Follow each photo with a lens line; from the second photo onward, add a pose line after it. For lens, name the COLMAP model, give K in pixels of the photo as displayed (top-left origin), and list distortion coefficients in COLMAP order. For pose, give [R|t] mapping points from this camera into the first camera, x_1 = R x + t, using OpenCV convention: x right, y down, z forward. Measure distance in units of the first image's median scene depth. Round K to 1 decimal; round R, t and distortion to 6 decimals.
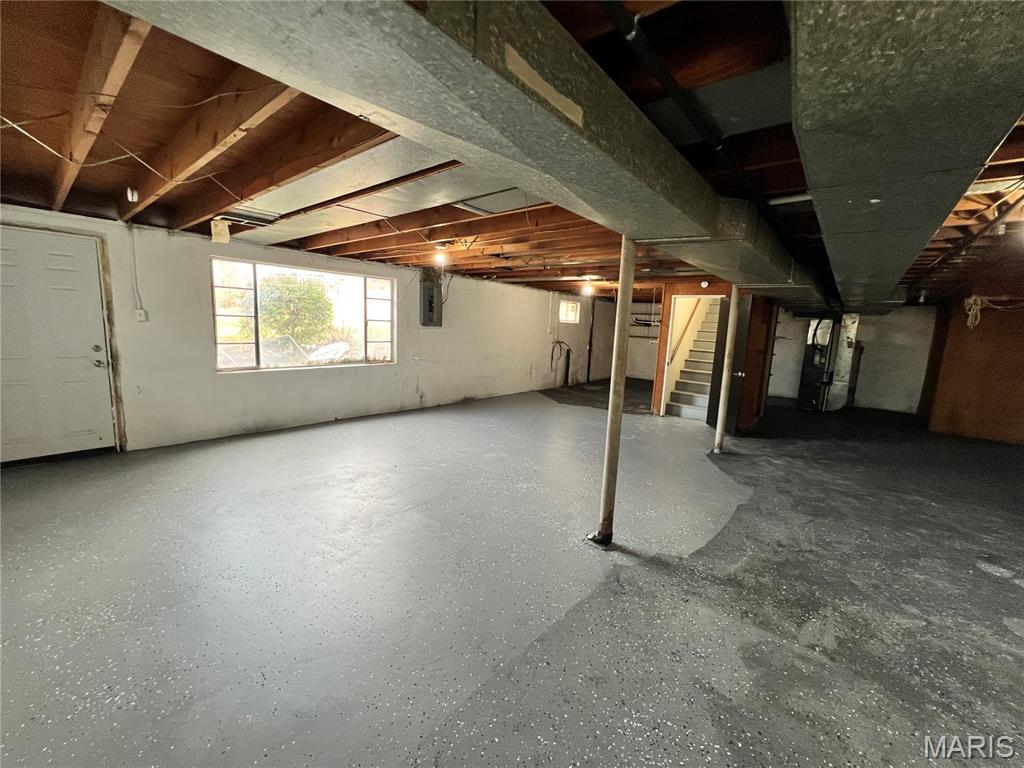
lens RADIAL K [[409.5, 0, 511.2], [0, 409.5, 381.4], [0, 0, 1]] dist [-0.000879, 0.000233]
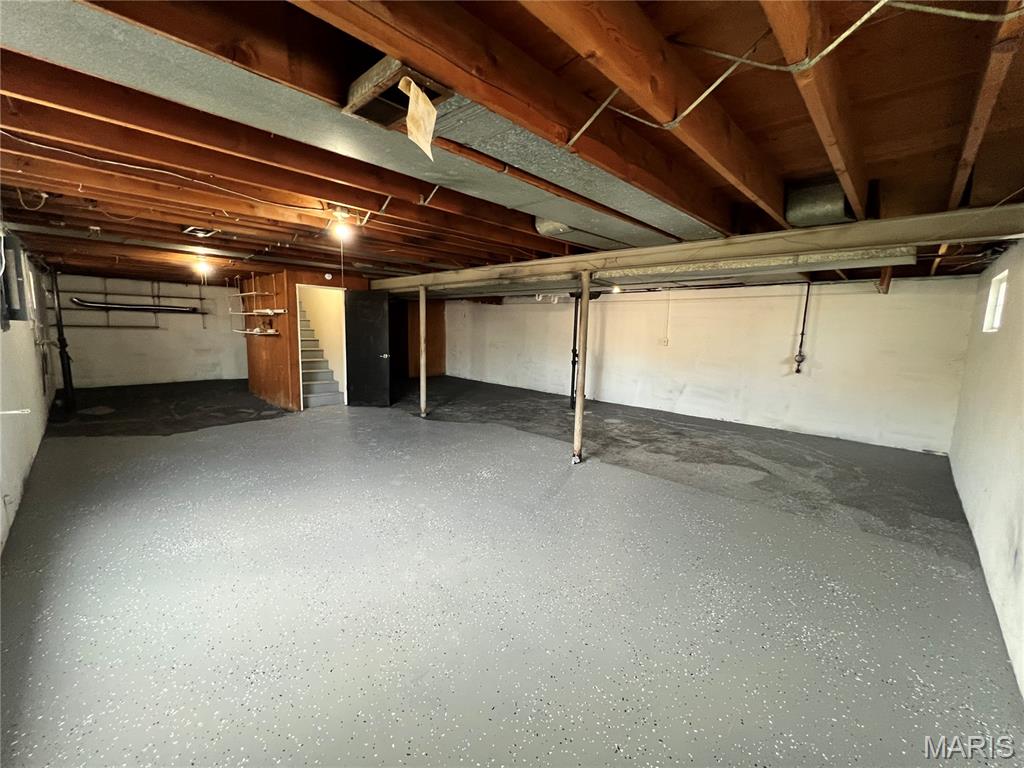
lens RADIAL K [[409.5, 0, 511.2], [0, 409.5, 381.4], [0, 0, 1]] dist [-0.000879, 0.000233]
pose [[0.068103, -0.175738, 0.982078, -1.682212], [0.116276, 0.979054, 0.167134, -0.275798], [-0.990879, 0.102810, 0.087111, 1.377447]]
